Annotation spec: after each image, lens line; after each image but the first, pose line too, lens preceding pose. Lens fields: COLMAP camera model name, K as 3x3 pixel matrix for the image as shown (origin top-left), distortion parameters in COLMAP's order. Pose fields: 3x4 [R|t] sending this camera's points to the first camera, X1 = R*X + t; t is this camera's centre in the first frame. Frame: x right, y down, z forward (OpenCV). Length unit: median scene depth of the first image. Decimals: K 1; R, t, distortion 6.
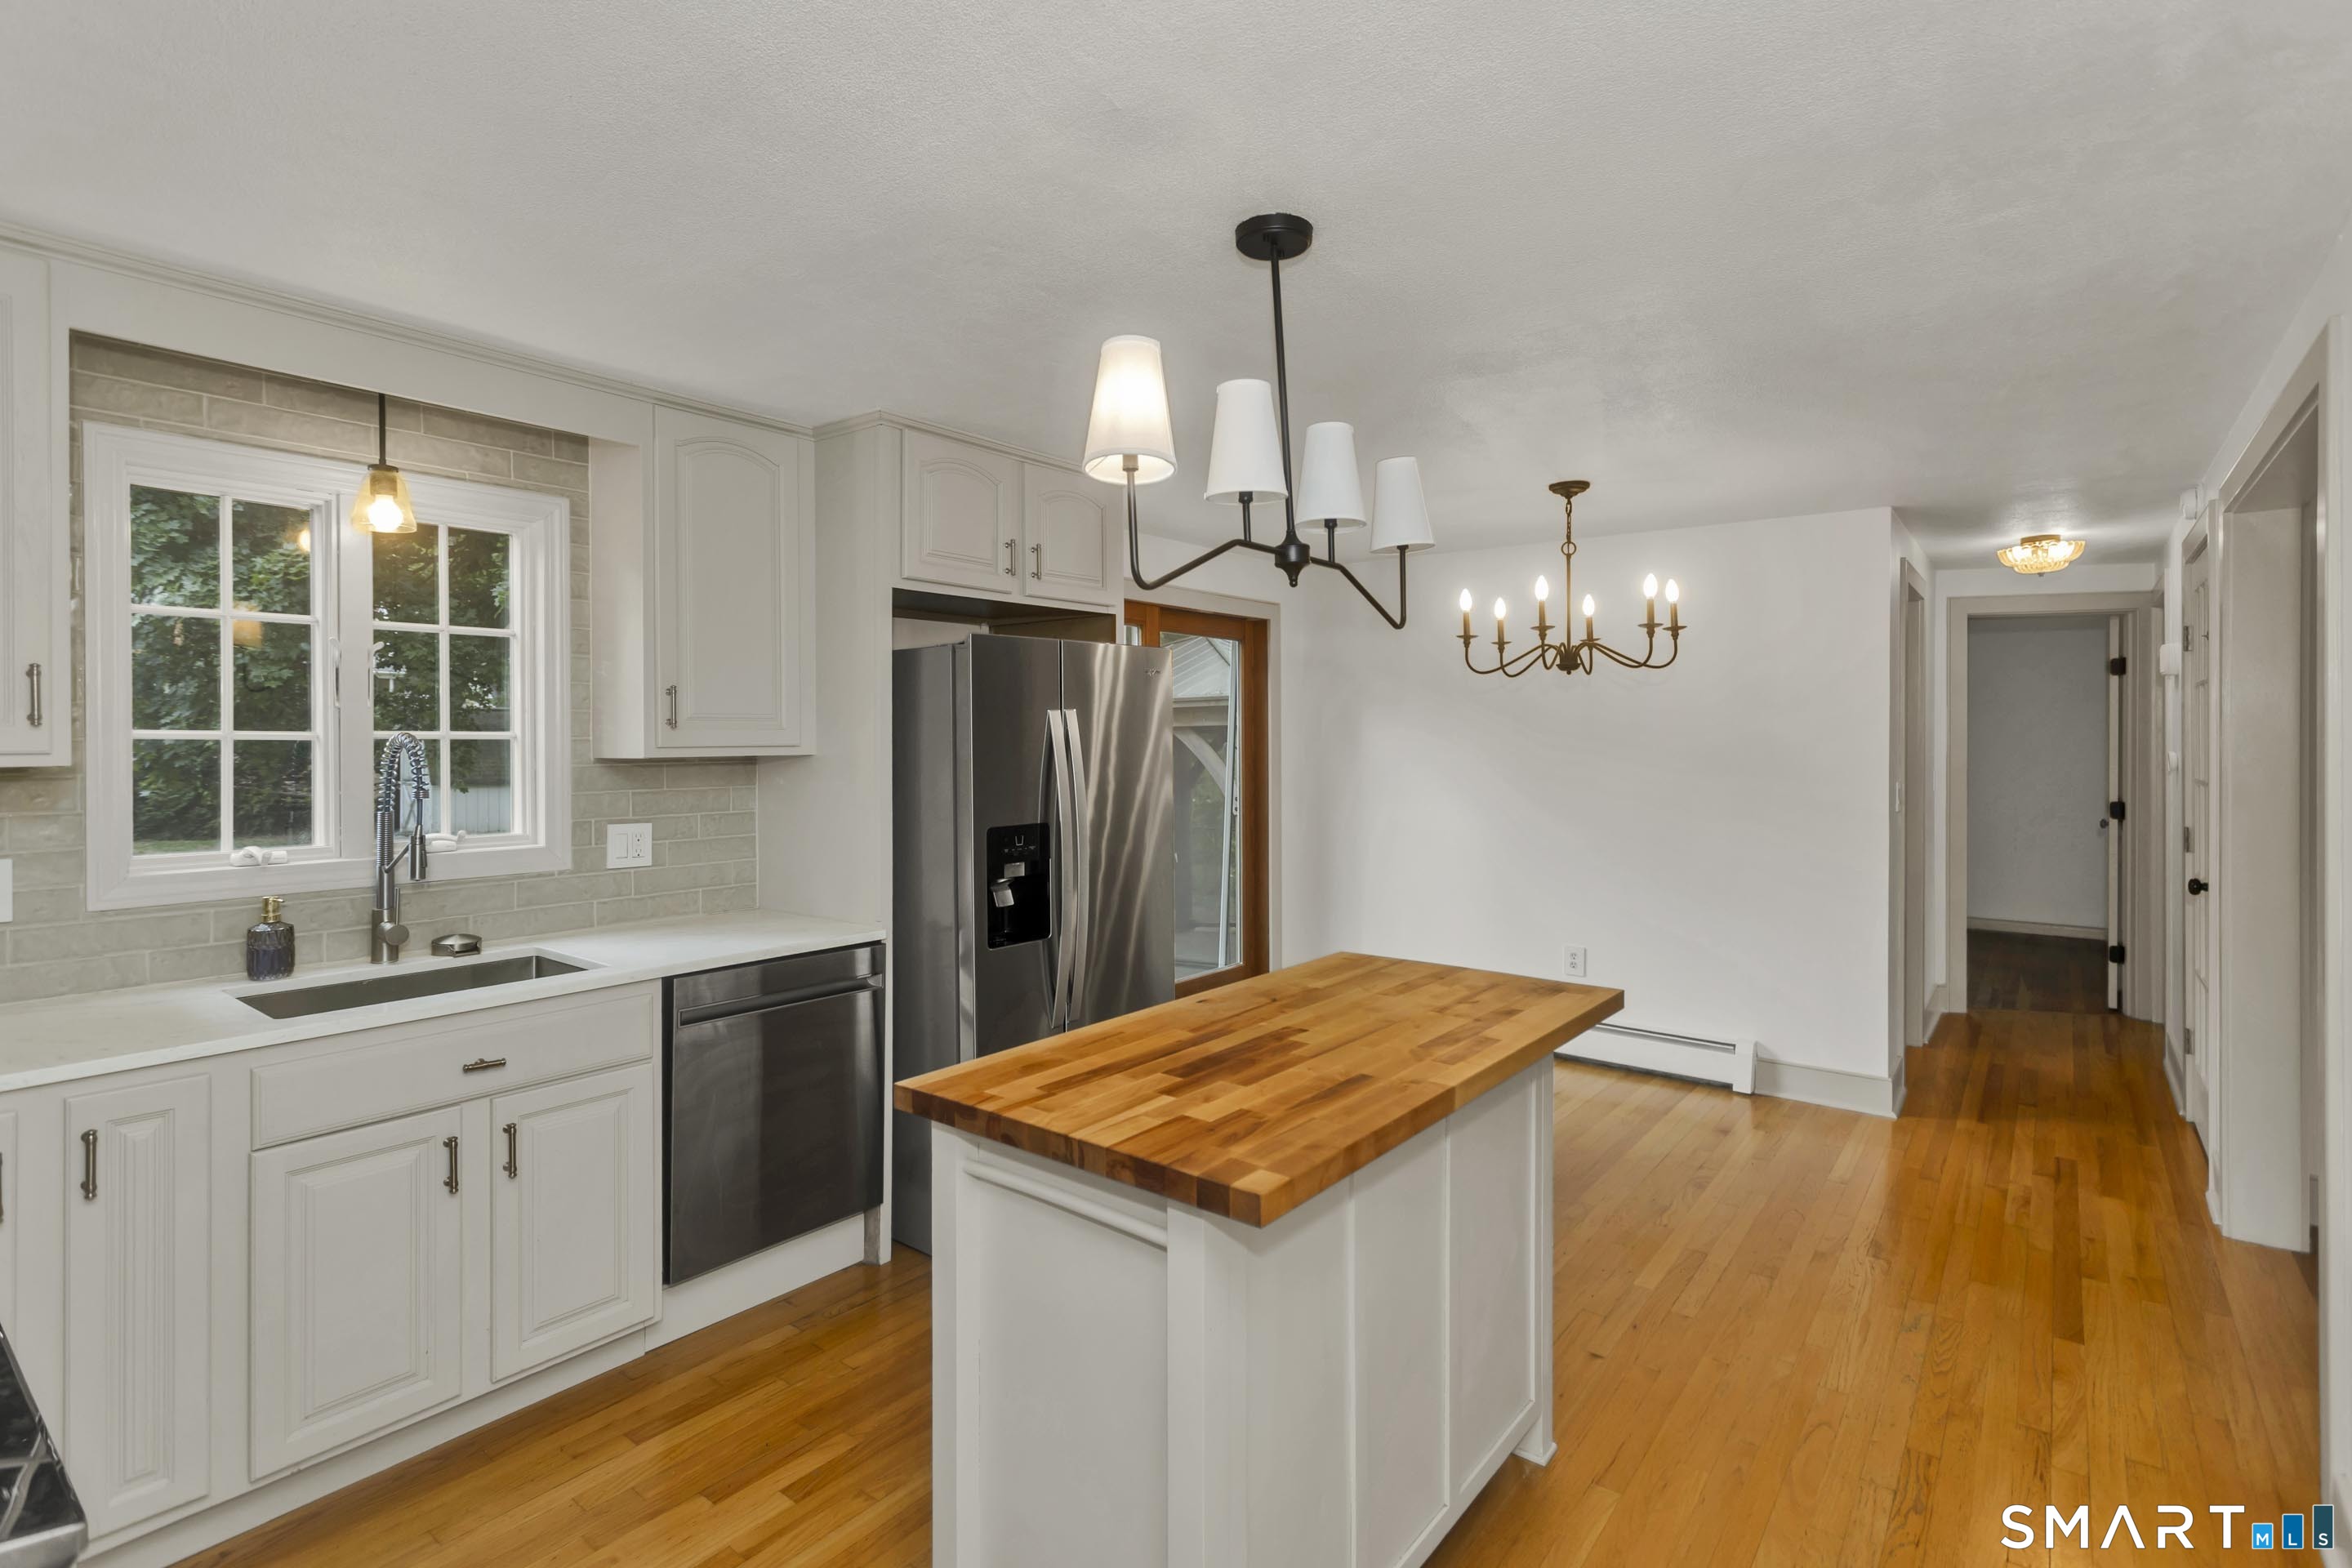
lens RADIAL K [[1137.2, 0, 1171.6], [0, 1137.2, 739.6], [0, 0, 1]] dist [-0.001060, 0.000409]
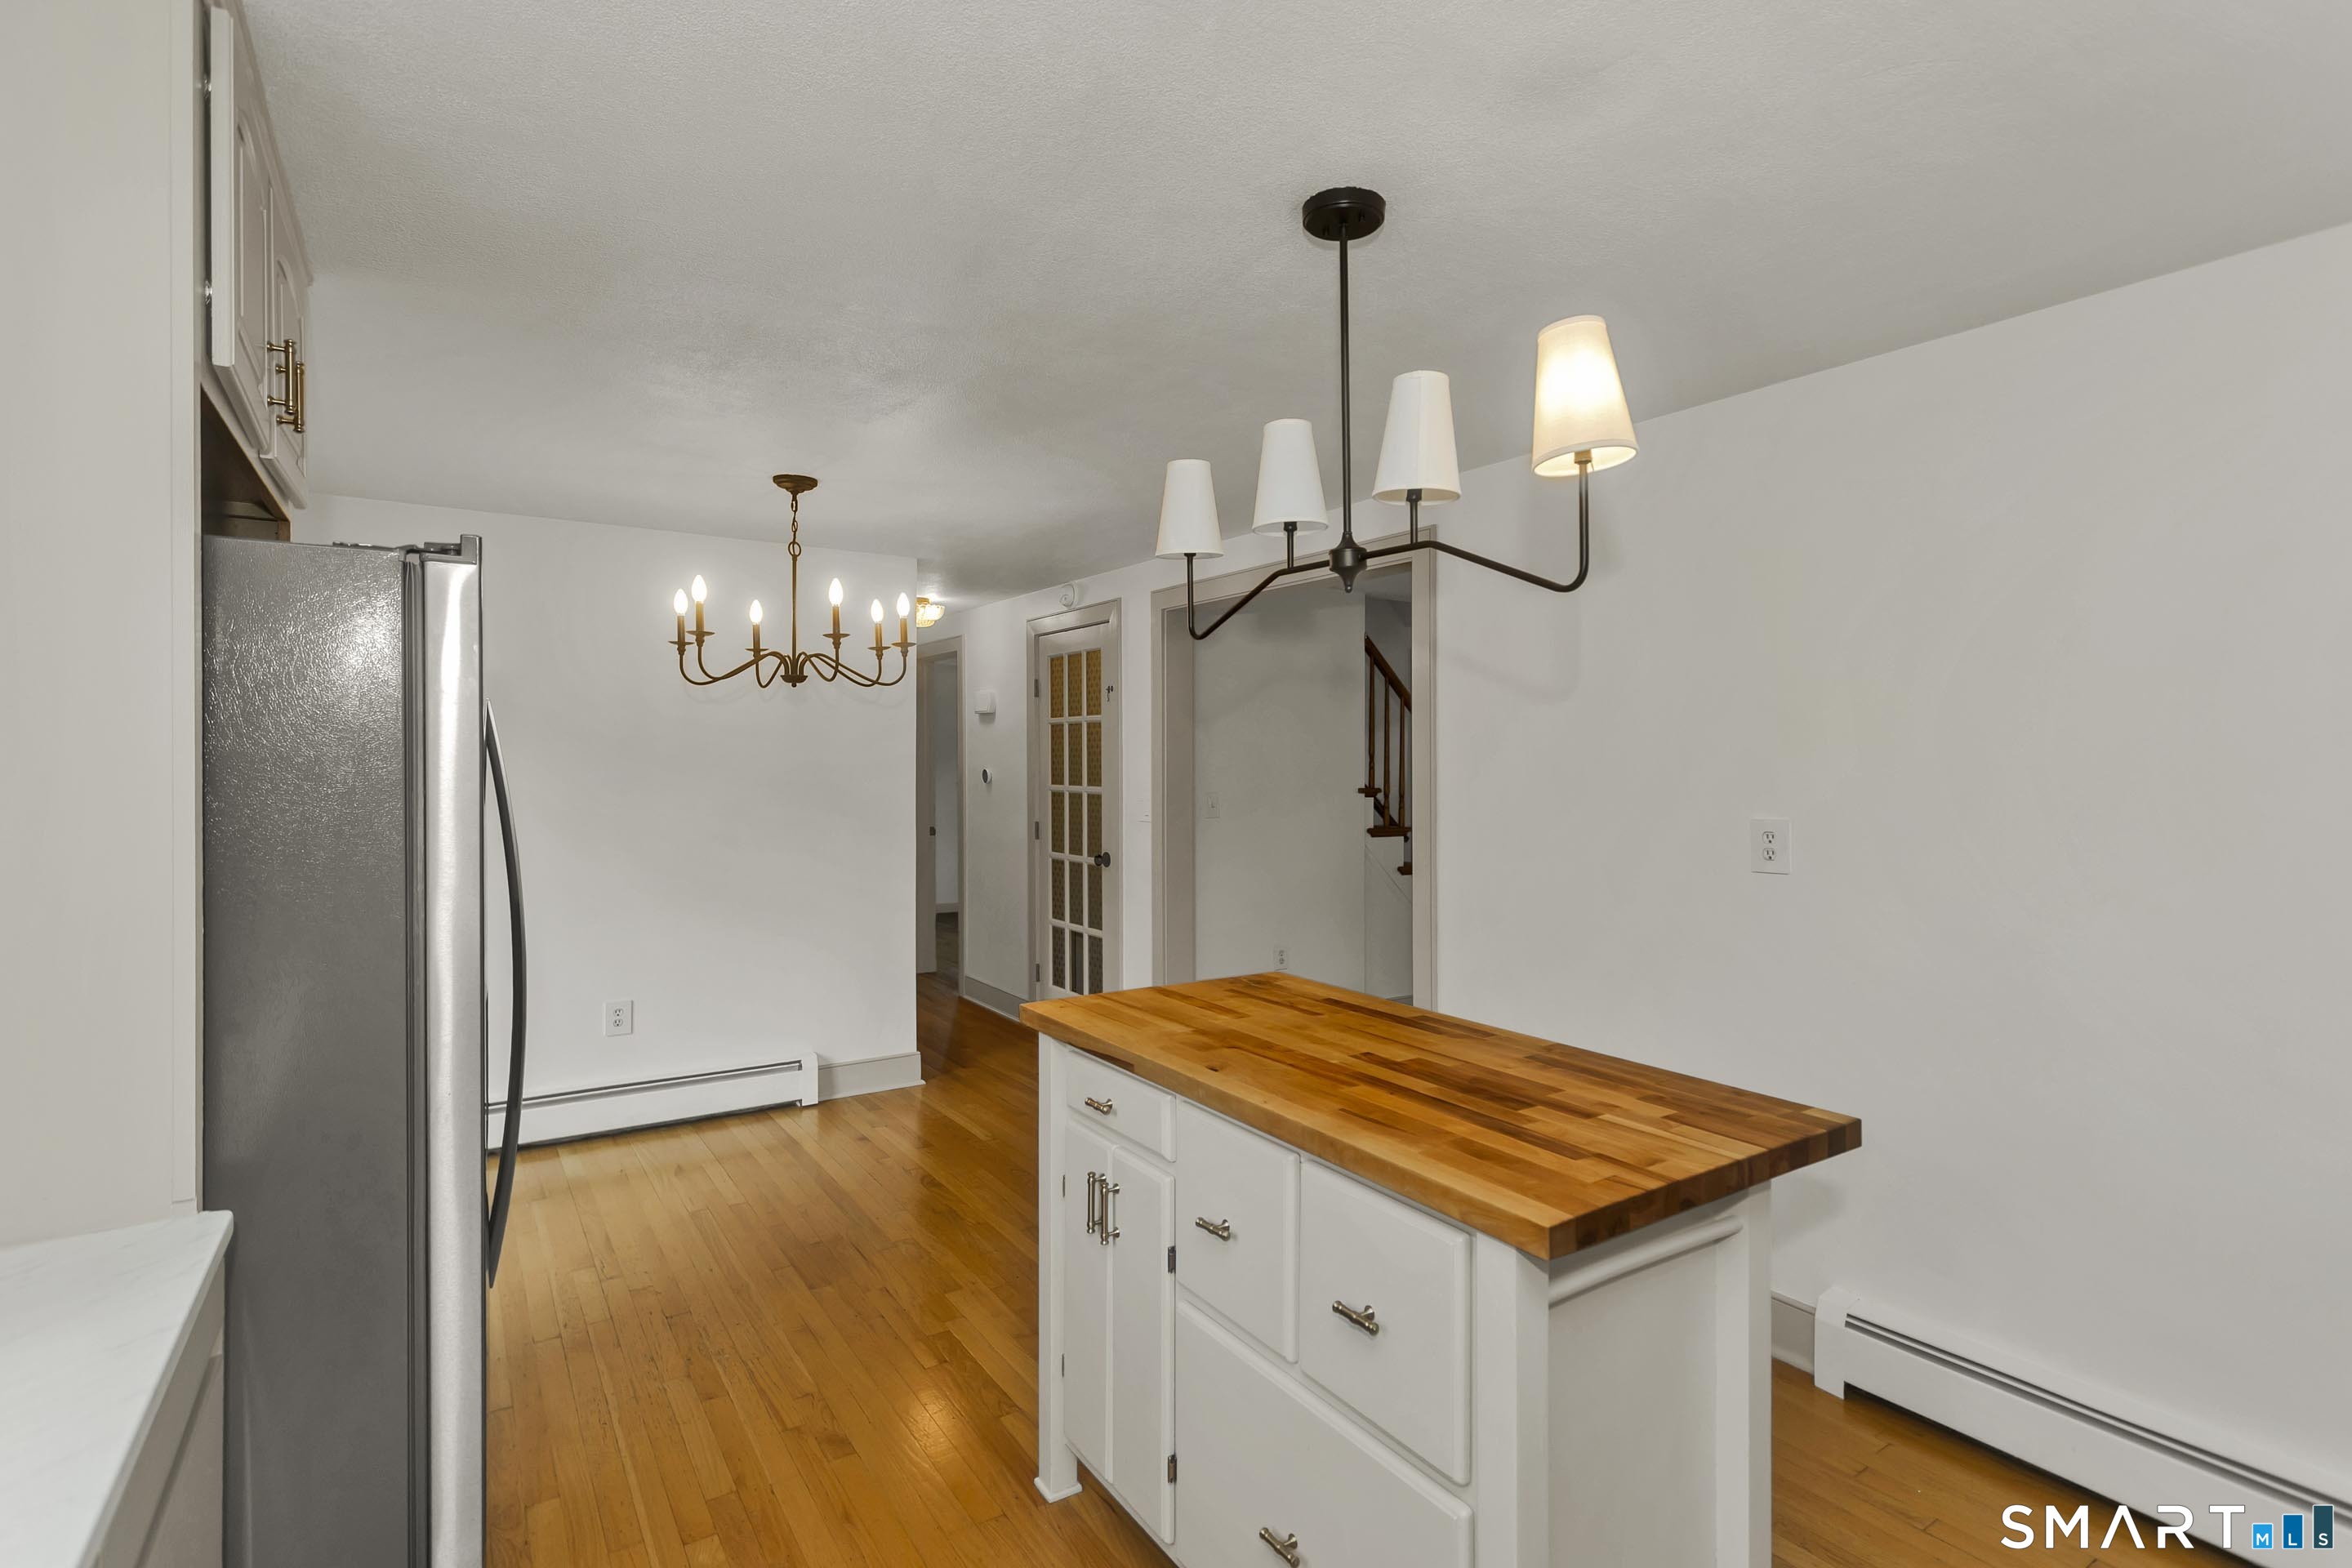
lens RADIAL K [[1137.2, 0, 1175.6], [0, 1137.2, 764.4], [0, 0, 1]] dist [-0.001060, 0.000409]
pose [[0.314330, -0.002787, 0.949310, -0.442382], [0.003866, 0.999991, 0.001655, 0.004455], [-0.949306, 0.003150, 0.314338, 0.442980]]
